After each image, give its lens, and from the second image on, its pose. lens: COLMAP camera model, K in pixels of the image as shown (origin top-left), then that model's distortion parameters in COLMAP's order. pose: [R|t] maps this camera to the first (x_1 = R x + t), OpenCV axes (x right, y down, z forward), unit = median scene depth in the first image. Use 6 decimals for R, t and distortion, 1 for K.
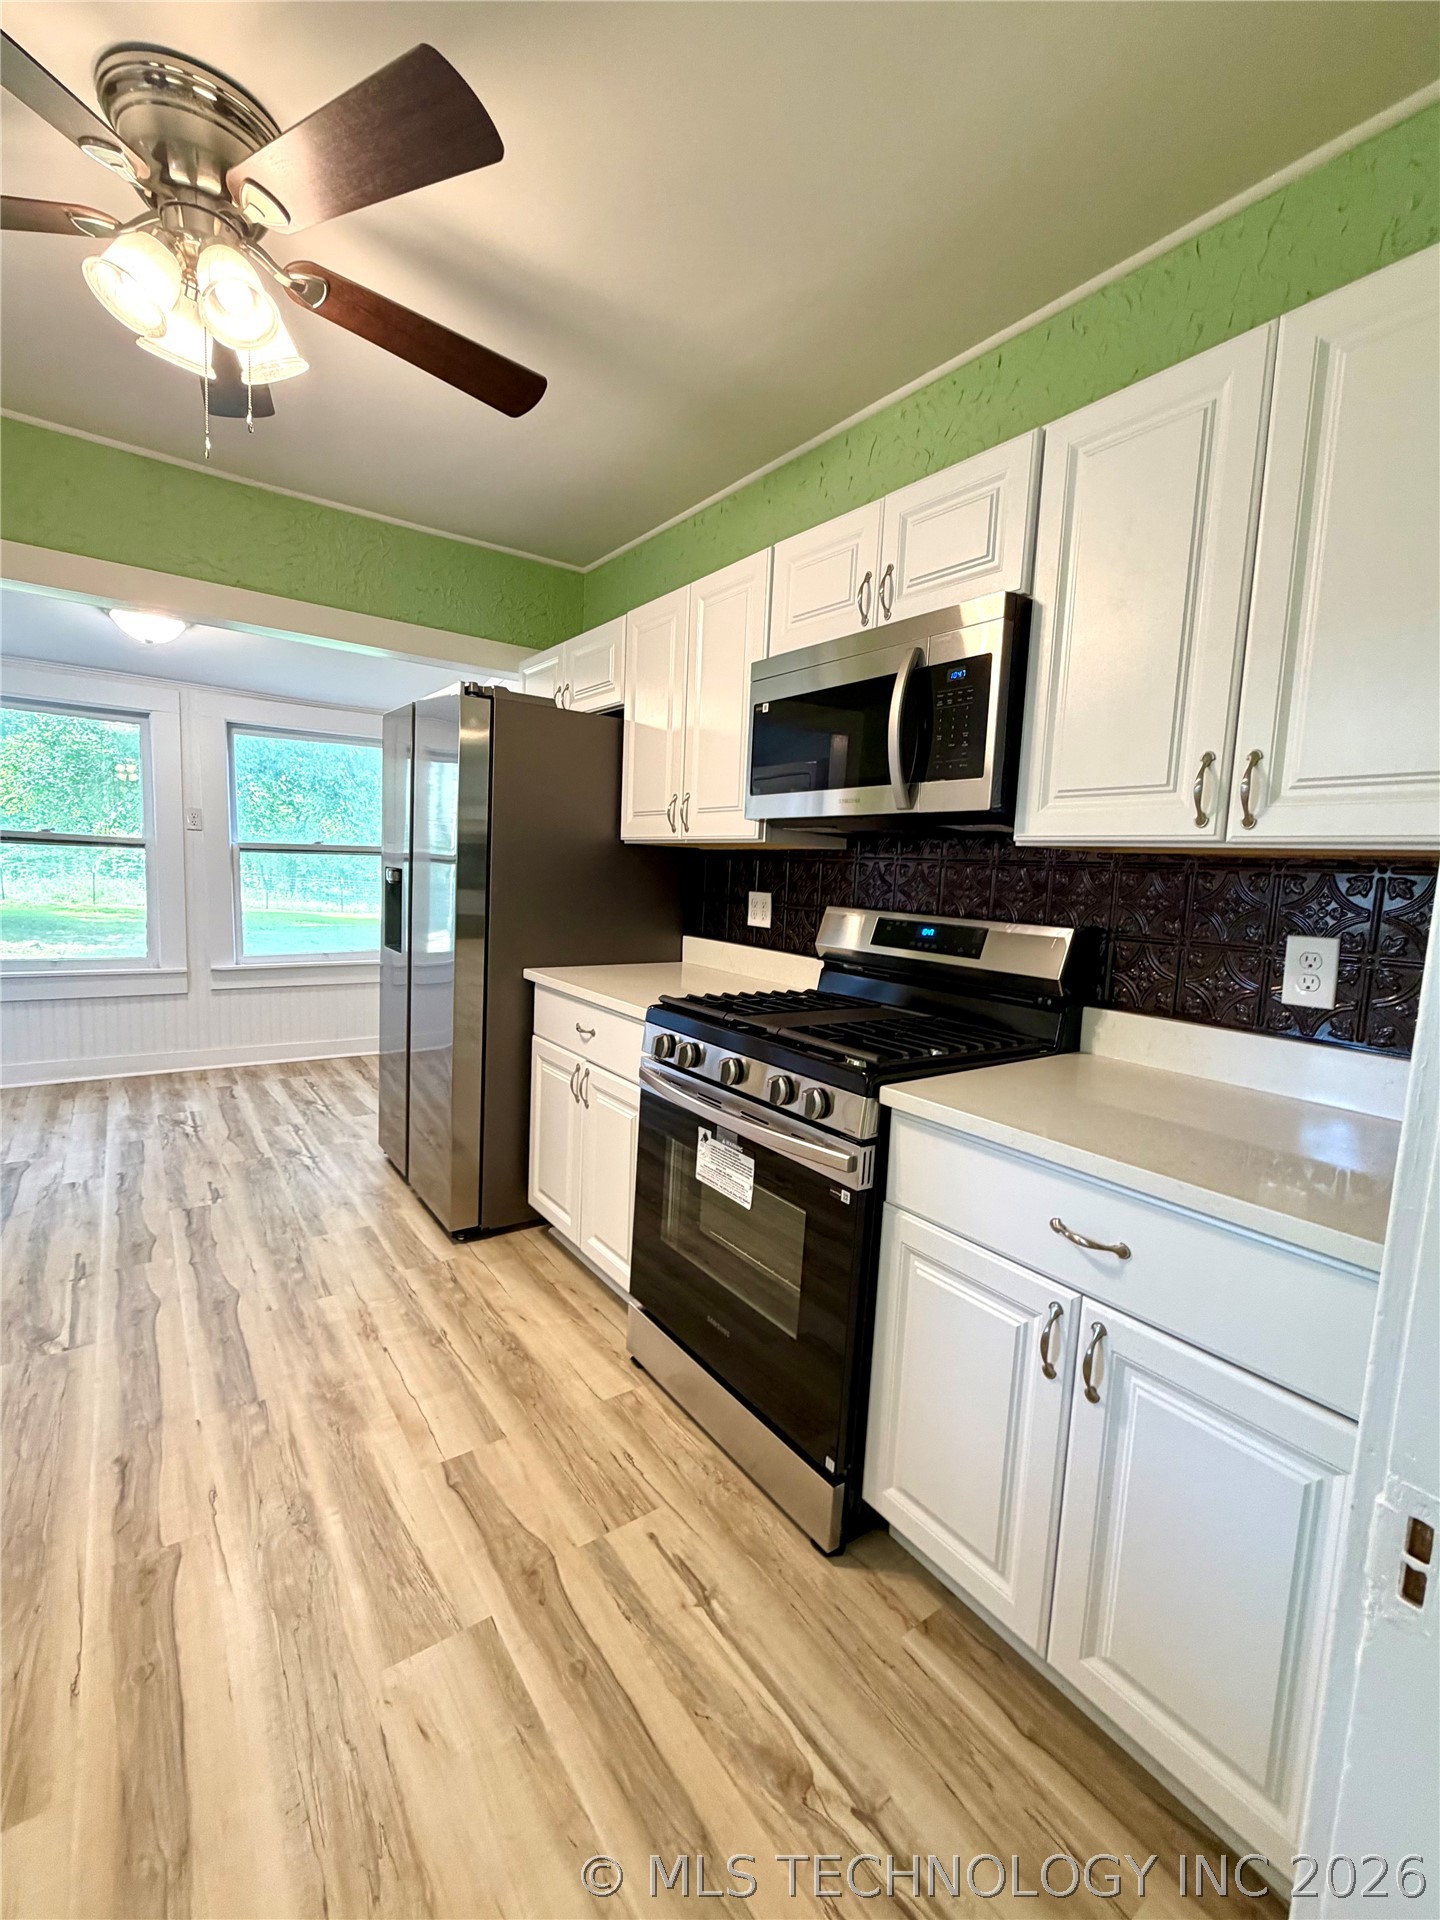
lens RADIAL K [[820.2, 0, 719.2], [0, 820.2, 959.4], [0, 0, 1]] dist [-0.001516, 0.000660]
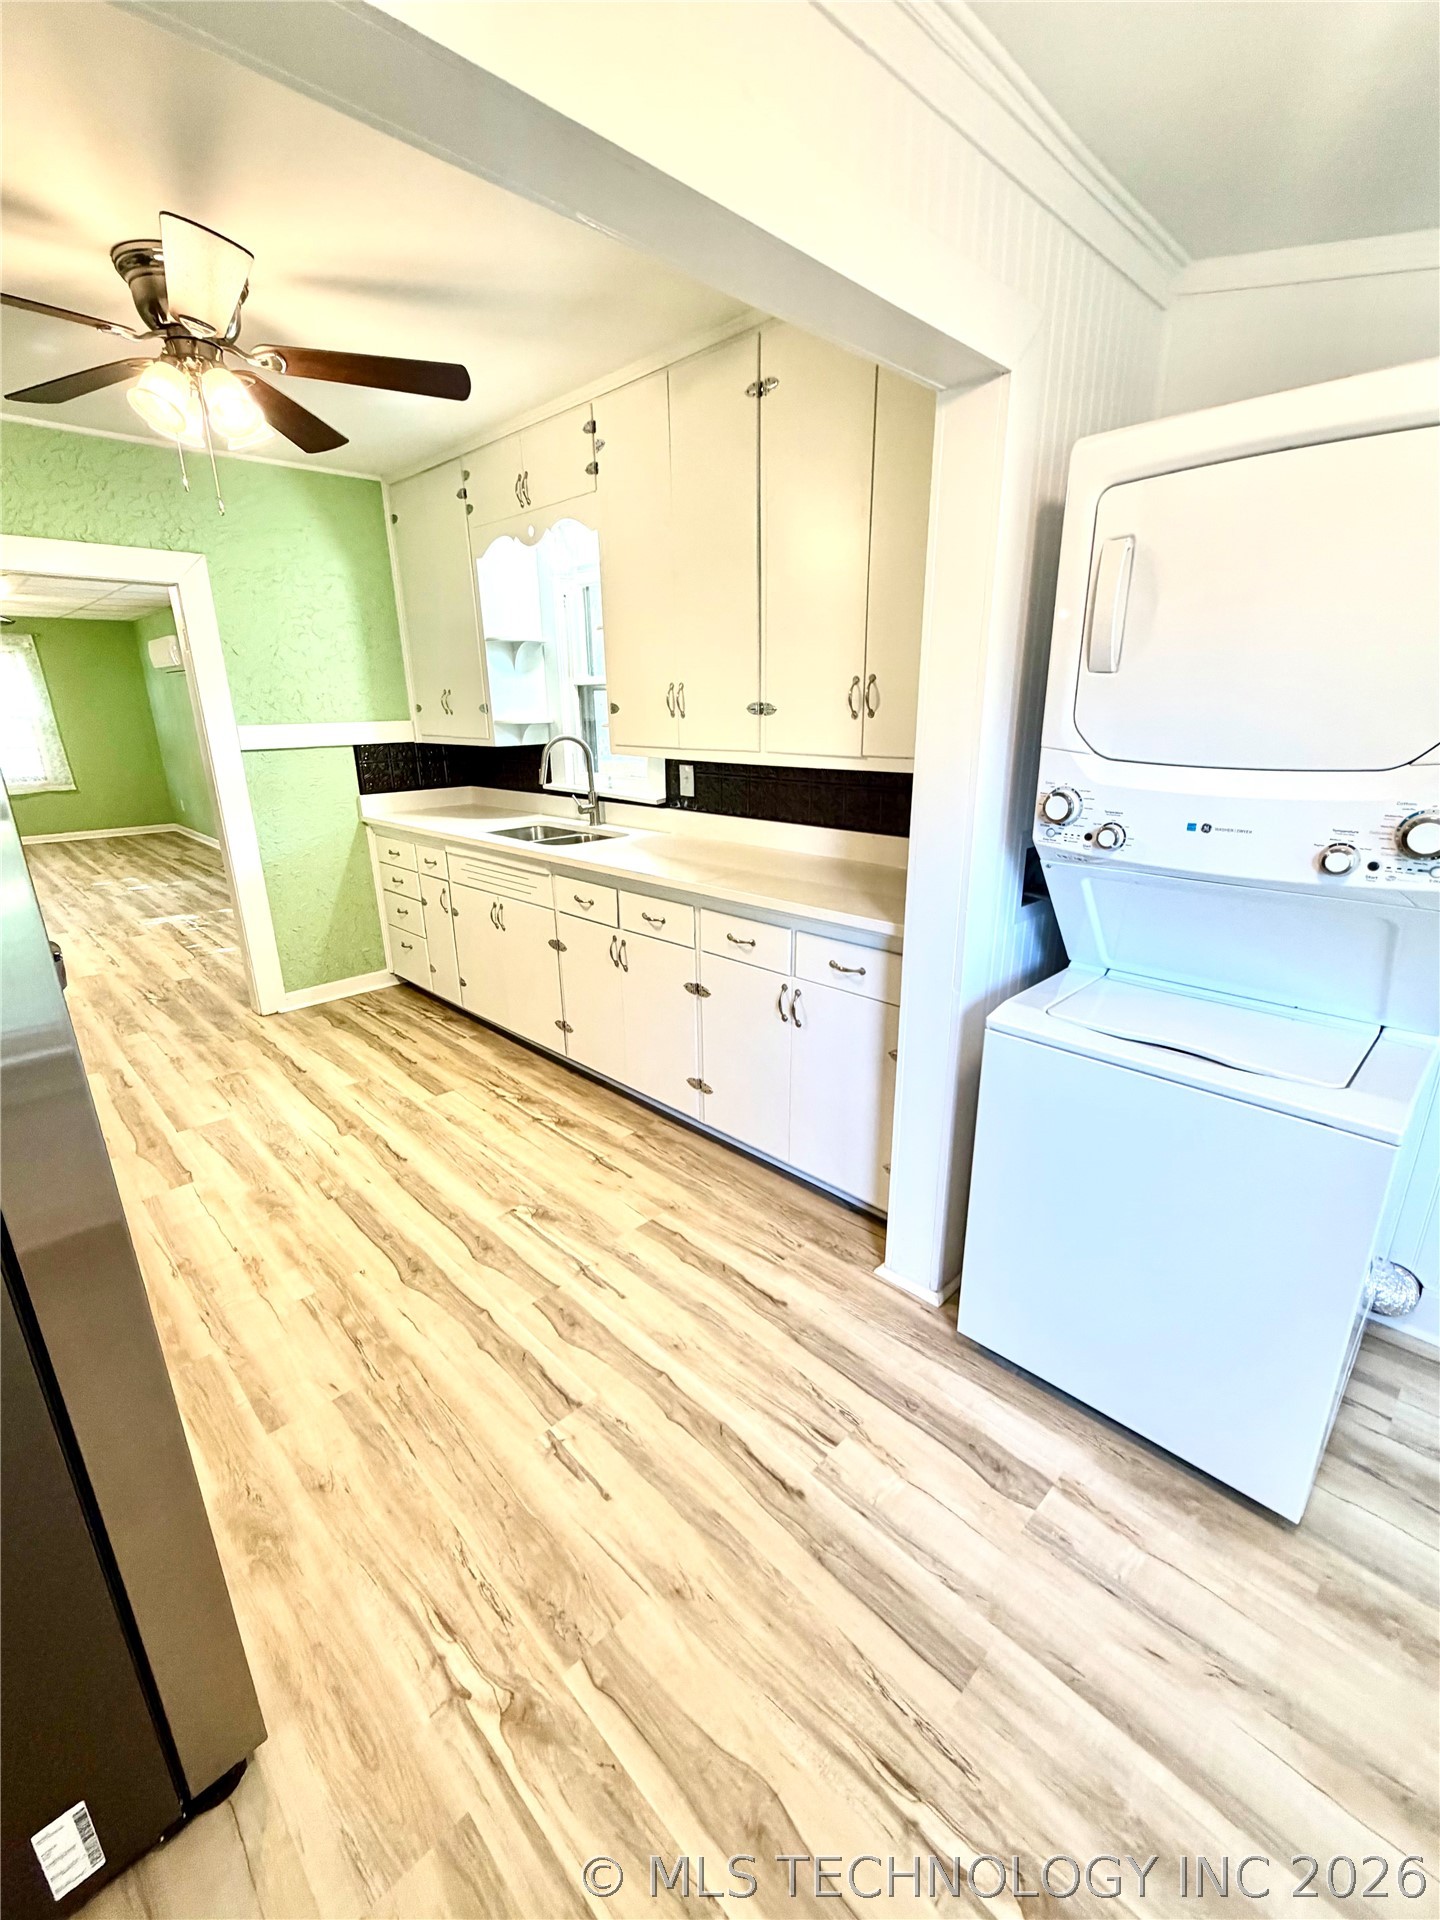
lens RADIAL K [[820.2, 0, 718.0], [0, 820.2, 957.7], [0, 0, 1]] dist [-0.001516, 0.000660]
pose [[-0.988417, 0.007156, -0.151593, -0.865434], [-0.053955, 0.917059, 0.395084, -0.350442], [0.141847, 0.398687, -0.906051, 1.890336]]
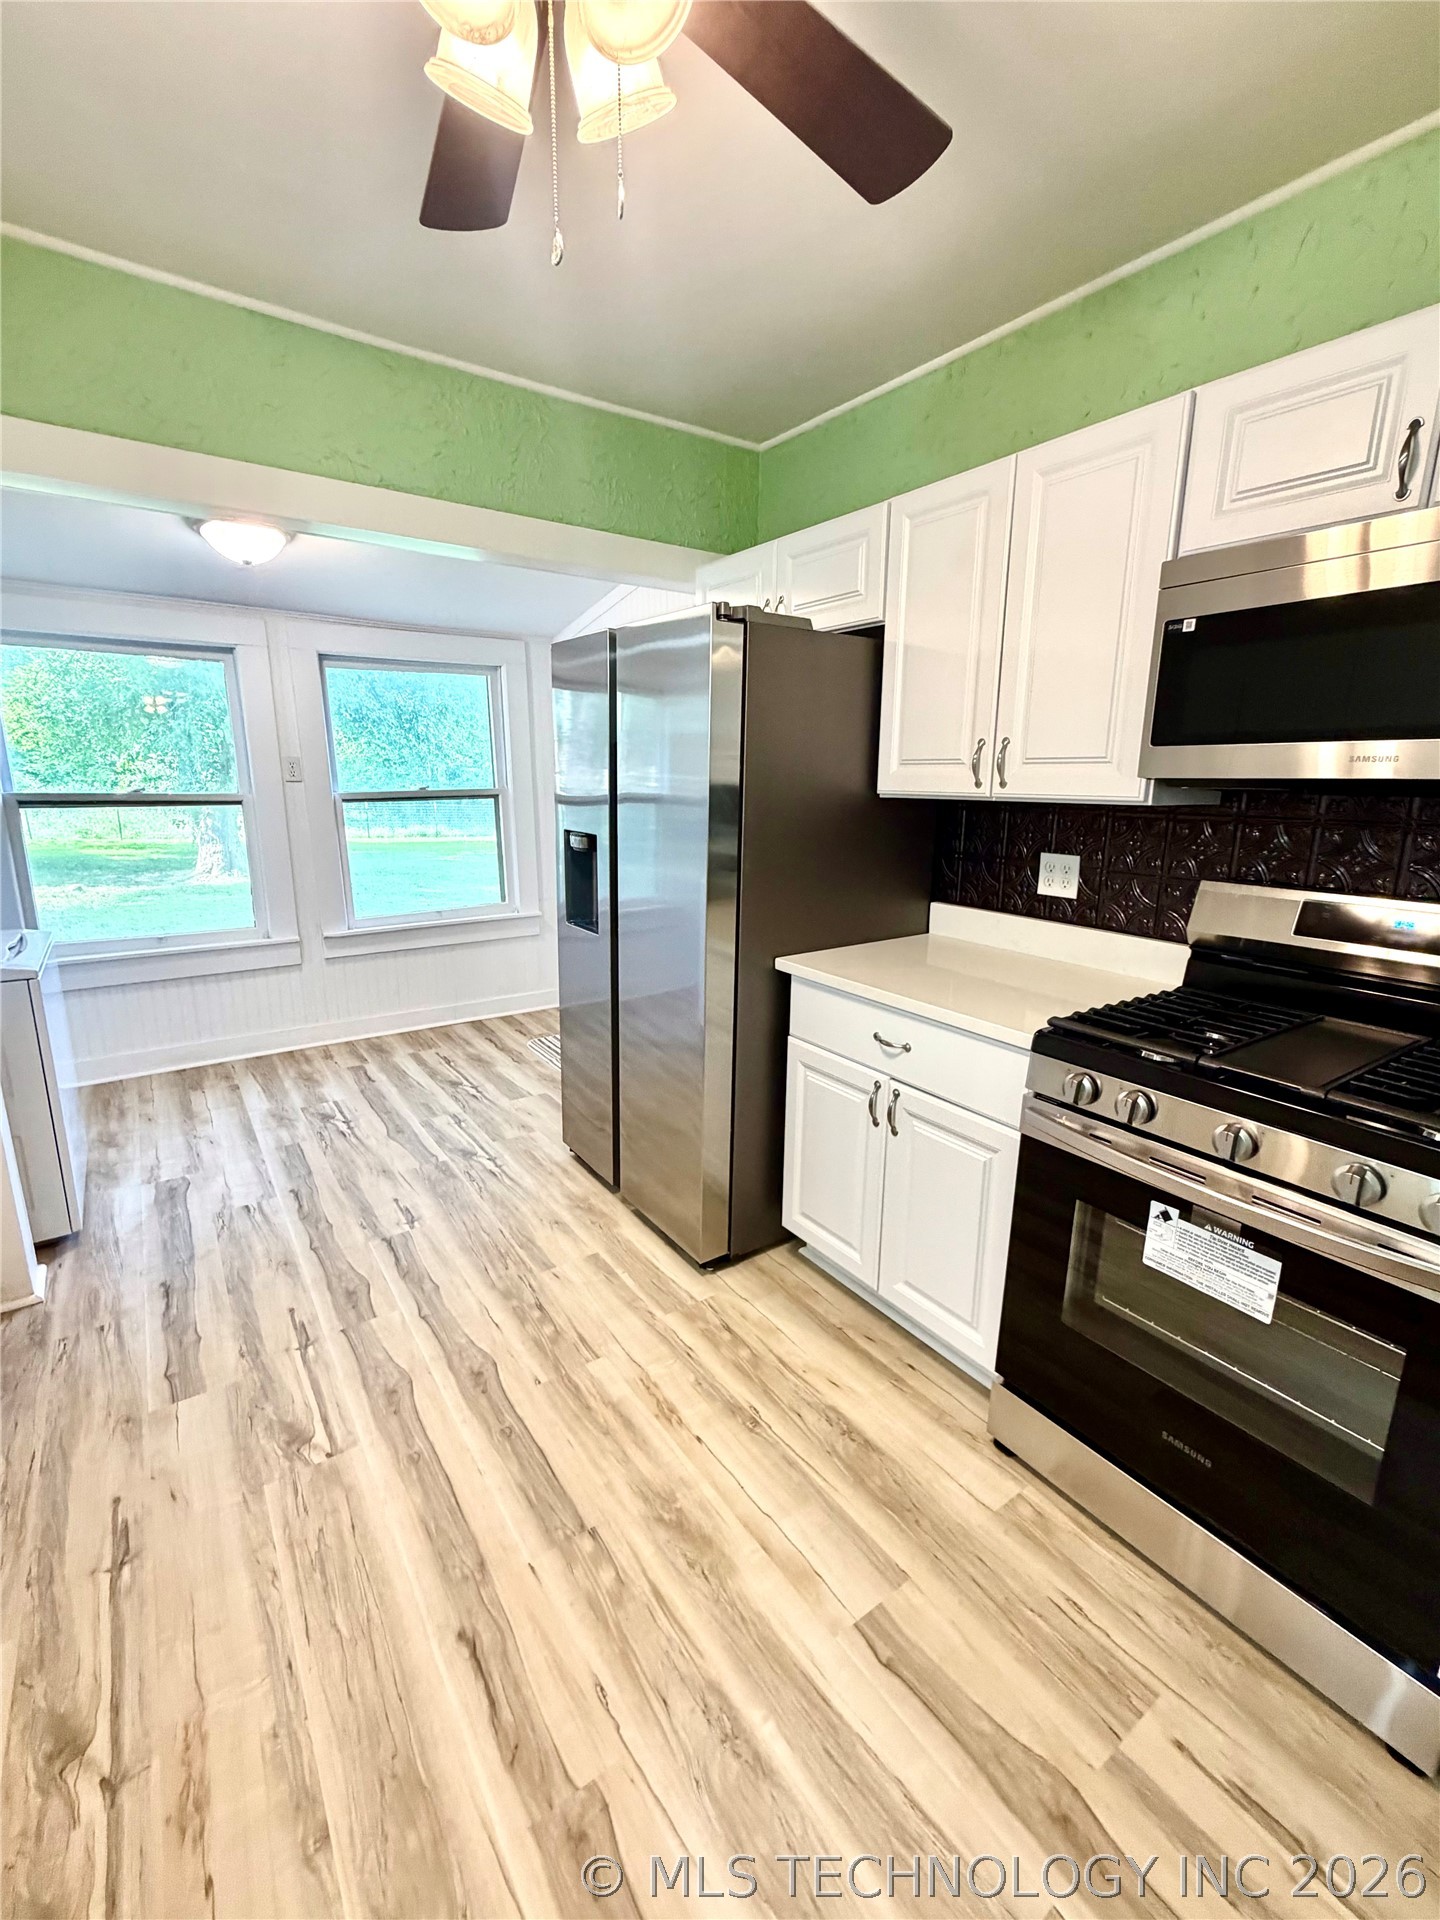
lens RADIAL K [[820.2, 0, 718.4], [0, 820.2, 959.6], [0, 0, 1]] dist [-0.001516, 0.000660]
pose [[0.999220, -0.033010, -0.021679, -0.344723], [0.035235, 0.993101, 0.111843, -0.101715], [0.017838, -0.112520, 0.993489, 0.217700]]
